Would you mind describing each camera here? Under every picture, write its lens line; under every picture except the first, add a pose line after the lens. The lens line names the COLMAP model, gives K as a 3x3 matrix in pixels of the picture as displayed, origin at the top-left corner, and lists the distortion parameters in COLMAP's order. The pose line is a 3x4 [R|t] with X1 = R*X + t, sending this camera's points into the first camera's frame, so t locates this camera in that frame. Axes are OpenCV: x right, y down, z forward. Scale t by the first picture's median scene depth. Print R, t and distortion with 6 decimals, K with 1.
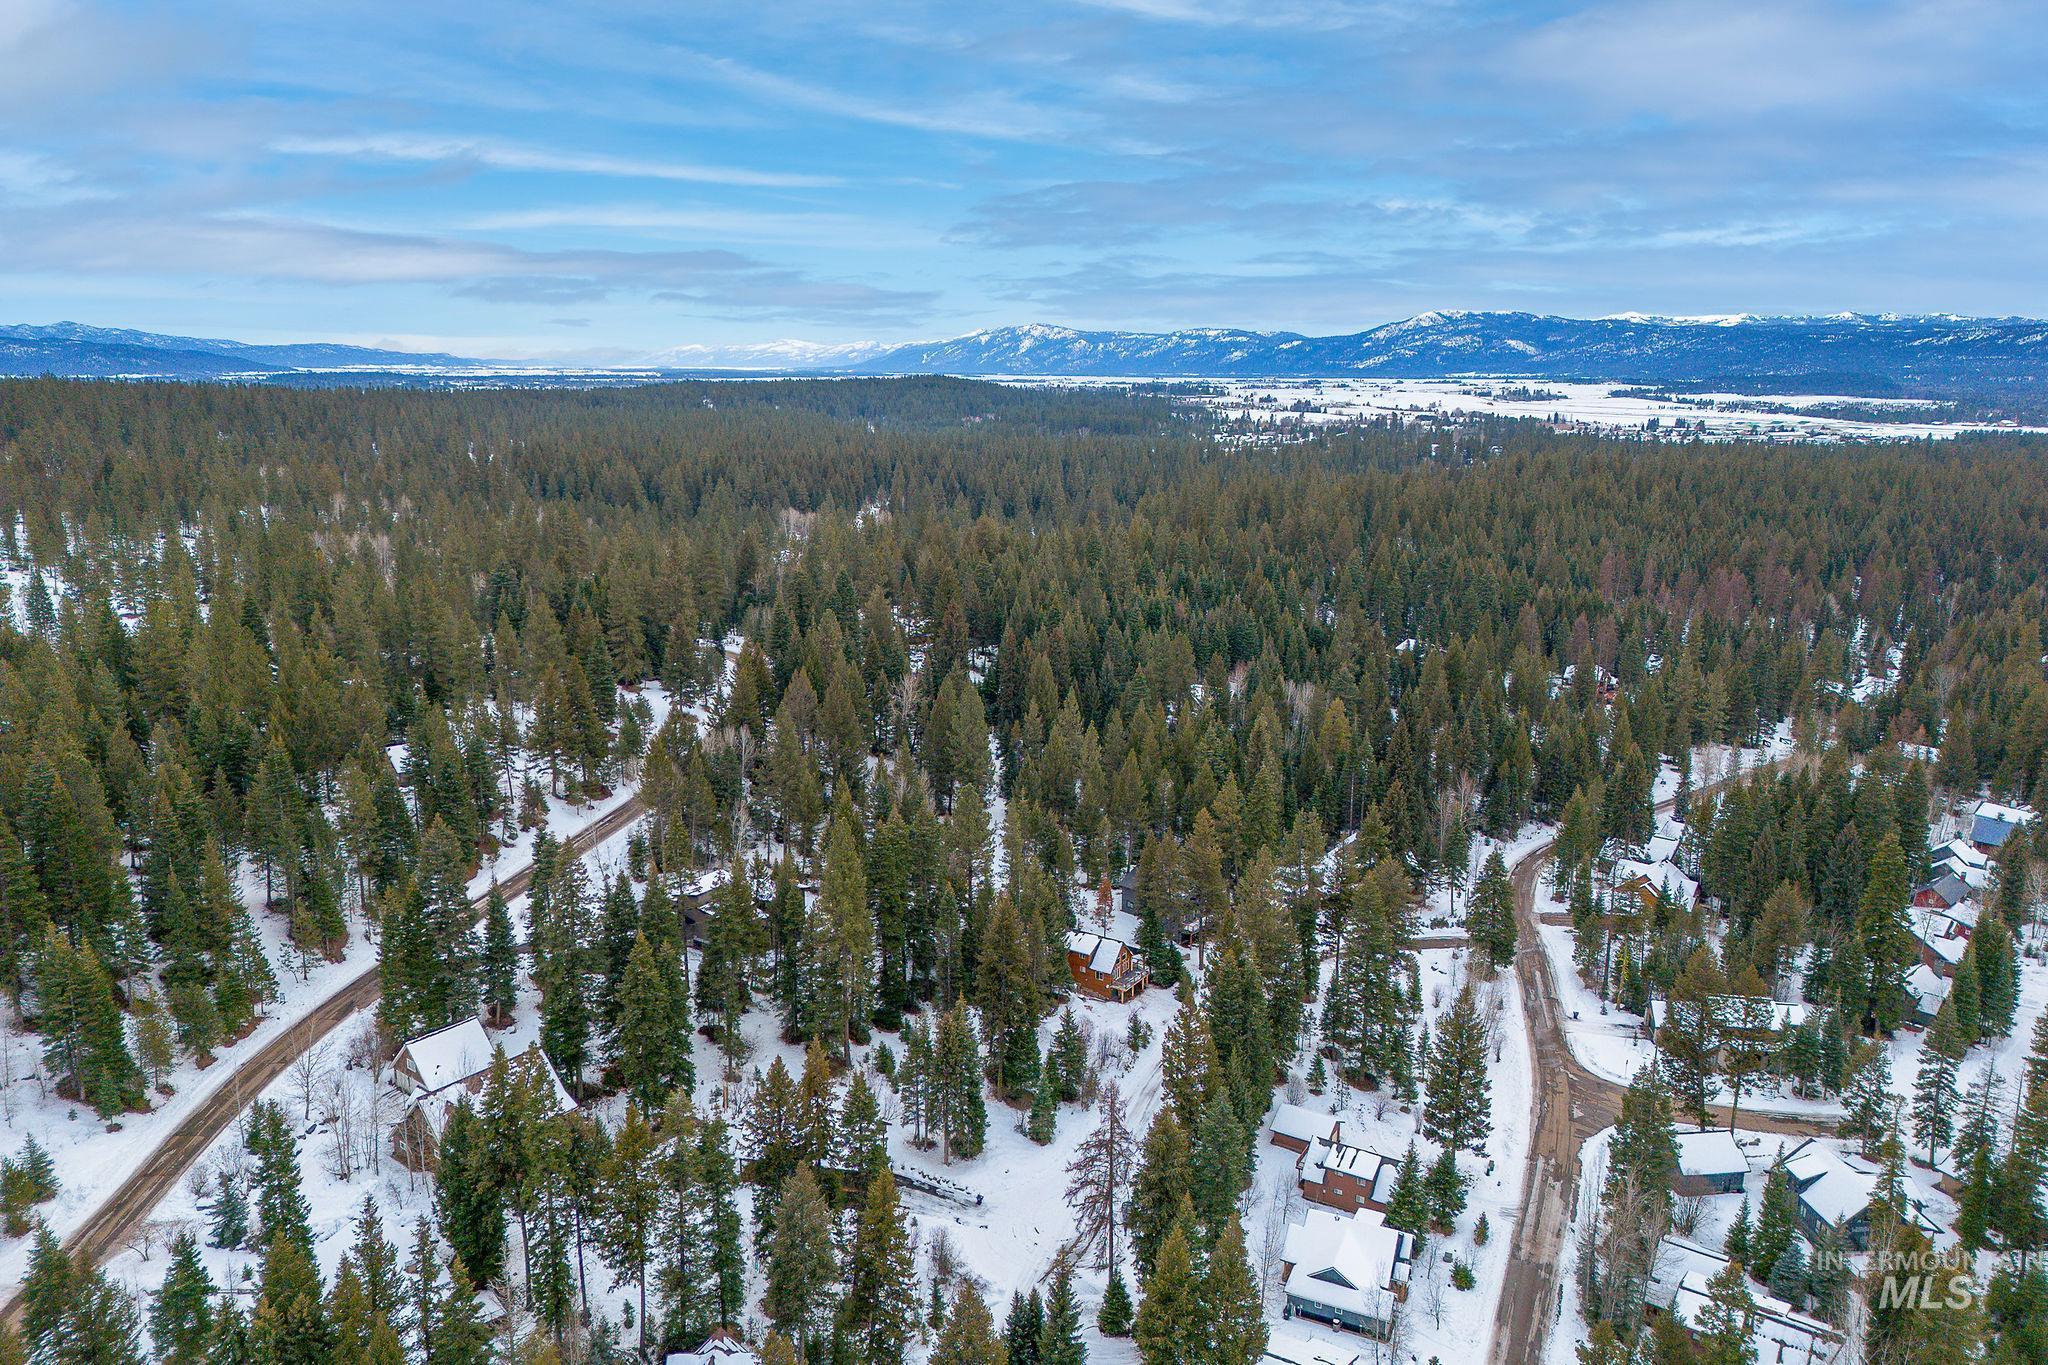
lens RADIAL K [[1432.4, 0, 1007.8], [0, 1432.4, 679.0], [0, 0, 1]] dist [0.068843, -0.052656]
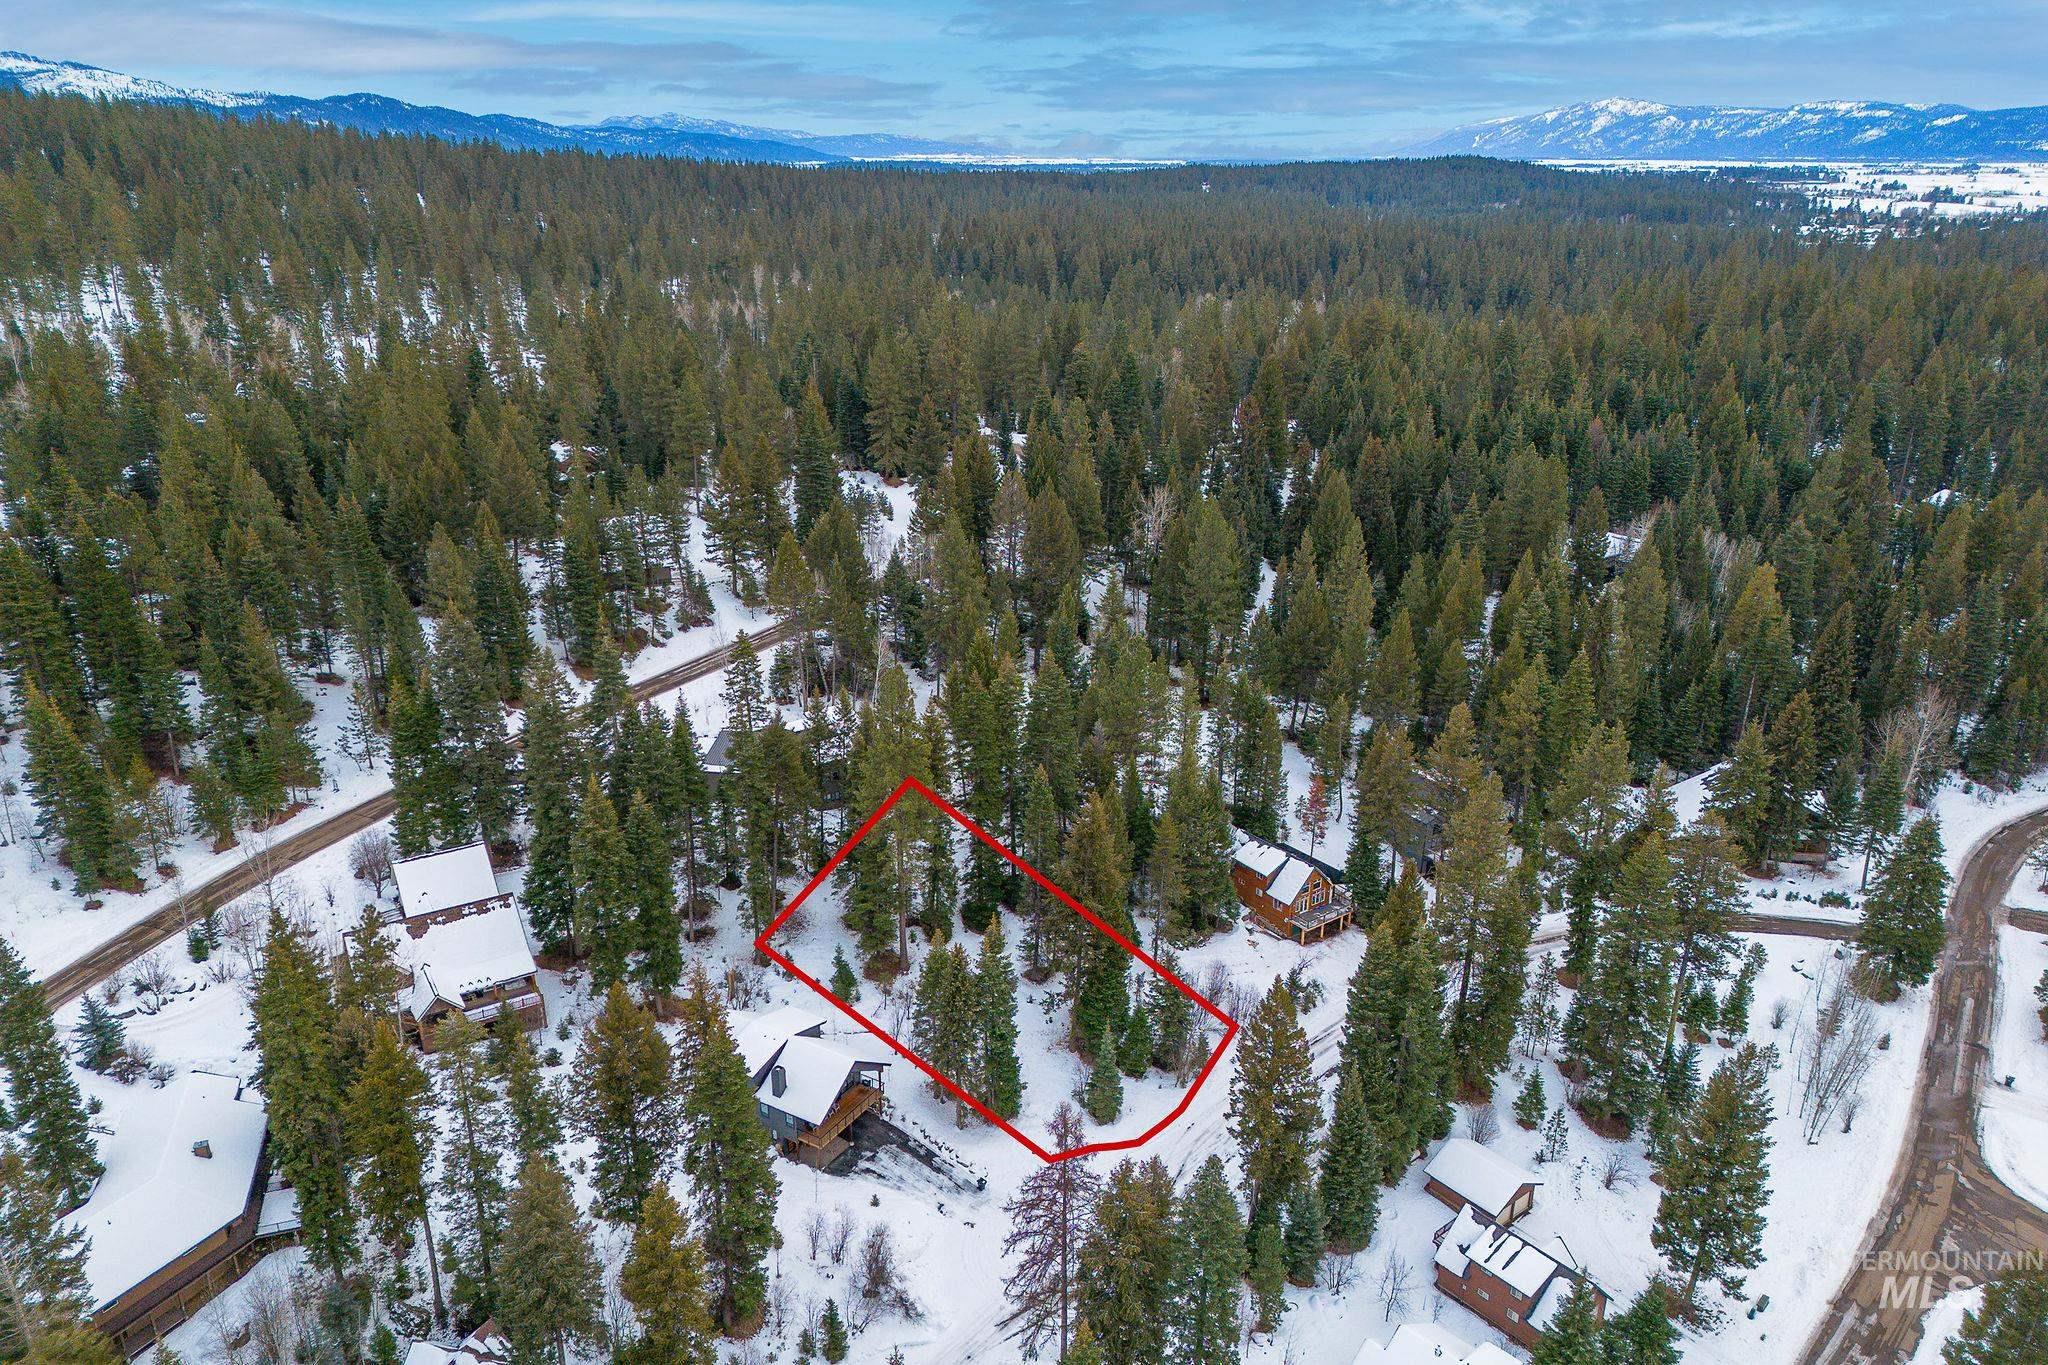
lens RADIAL K [[1432.4, 0, 1004.6], [0, 1432.4, 740.7], [0, 0, 1]] dist [0.068843, -0.052656]
pose [[0.940362, 0.131573, -0.313700, 0.154489], [-0.075848, 0.980053, 0.183691, -0.005681], [0.331612, -0.148942, 0.931585, 0.260727]]
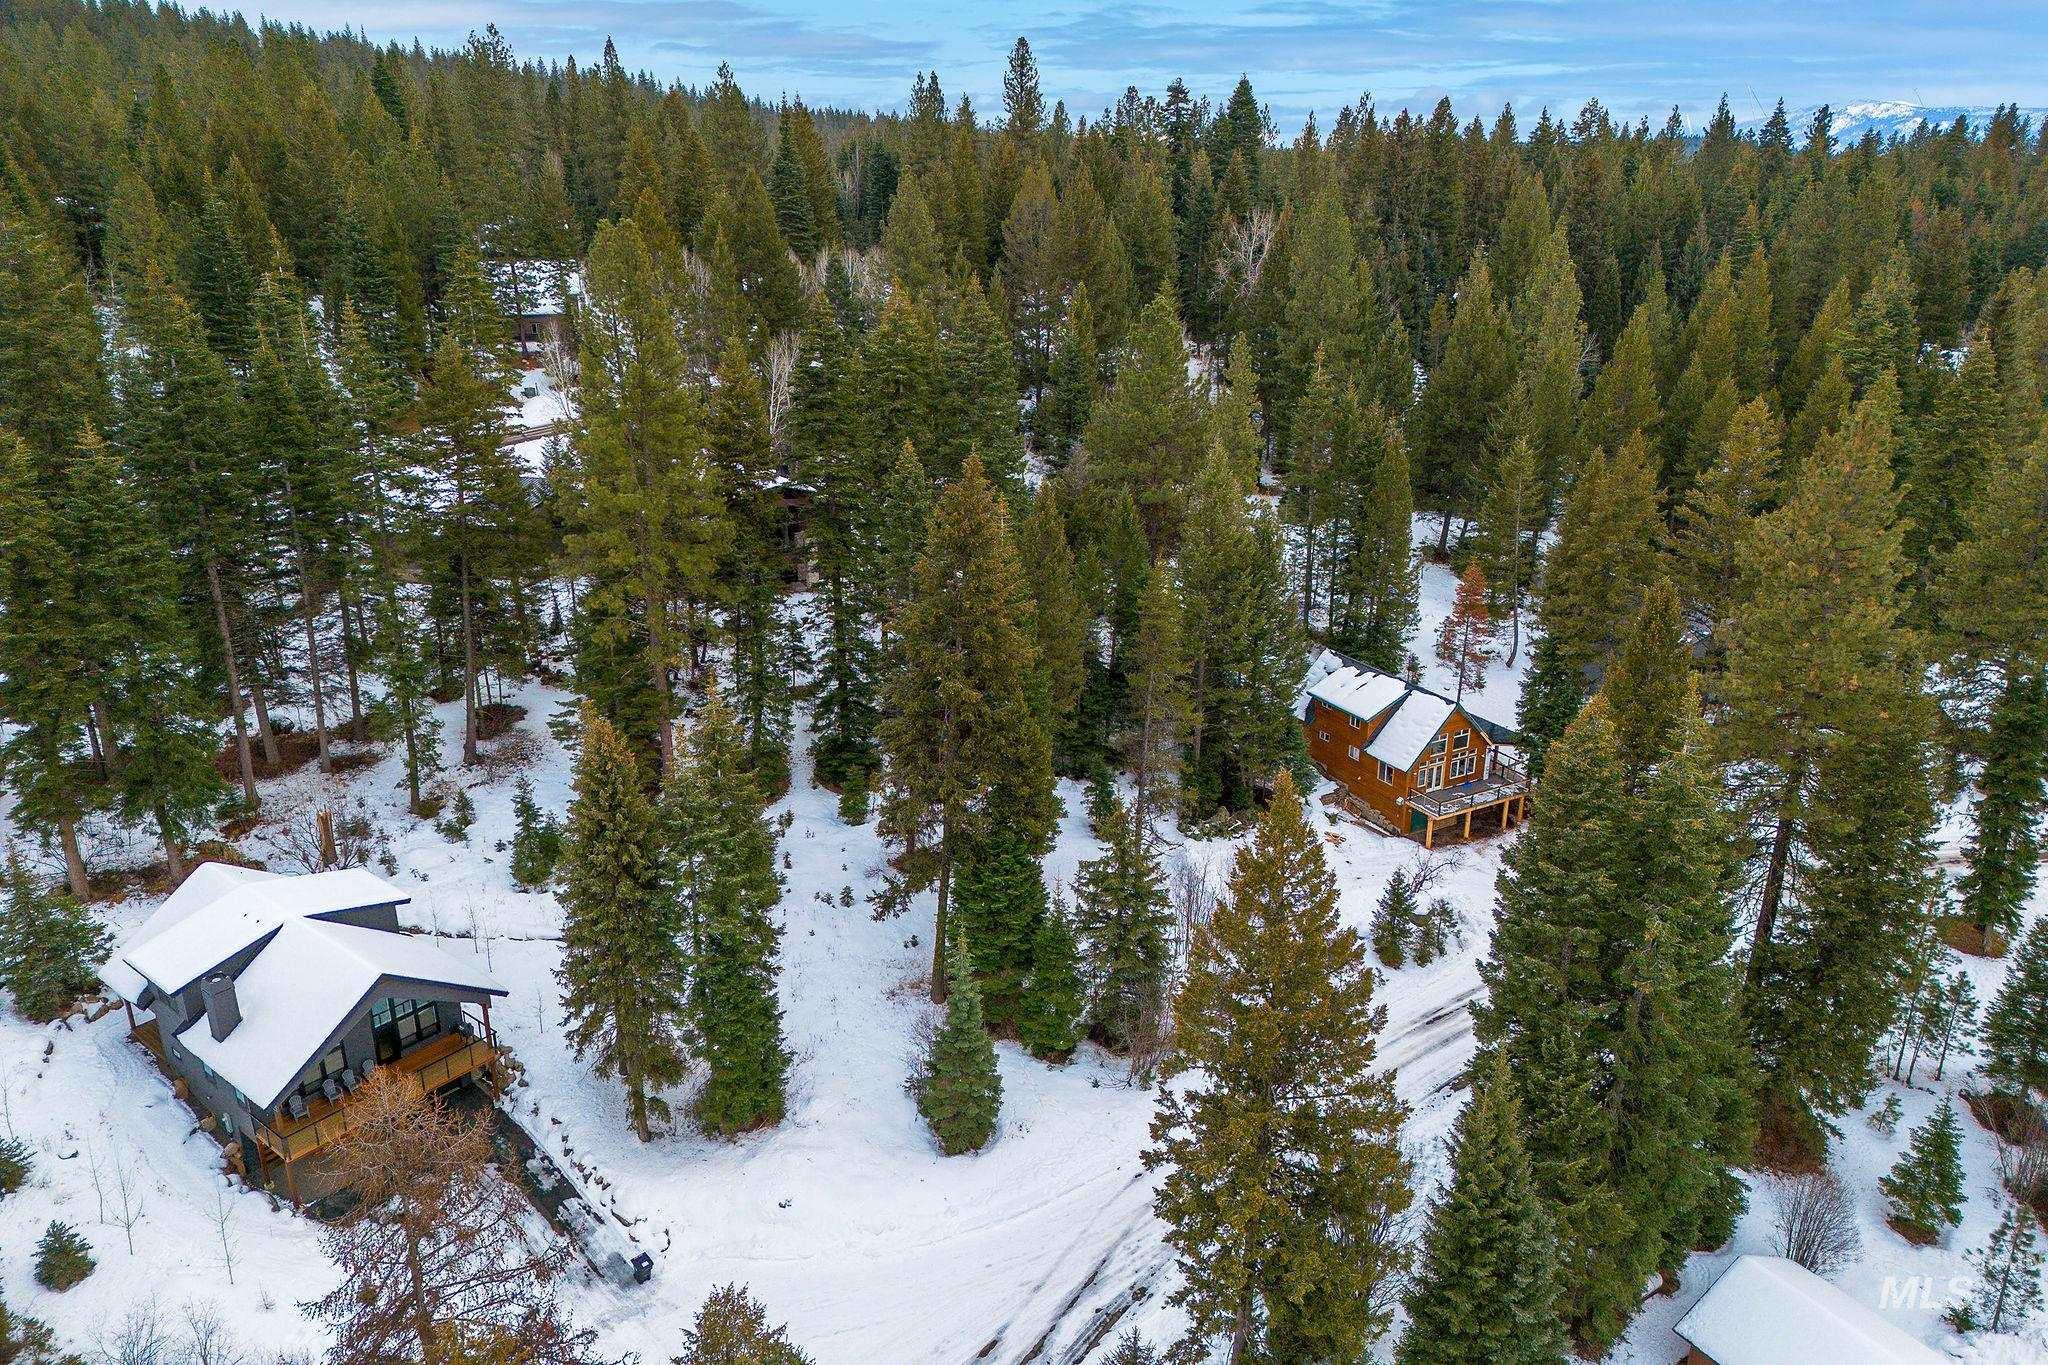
lens RADIAL K [[1432.4, 0, 1019.4], [0, 1432.4, 677.2], [0, 0, 1]] dist [0.068843, -0.052656]
pose [[0.891762, 0.156798, -0.424470, 0.141982], [-0.102278, 0.983614, 0.148470, 0.127982], [0.440794, -0.088986, 0.893186, 0.582026]]
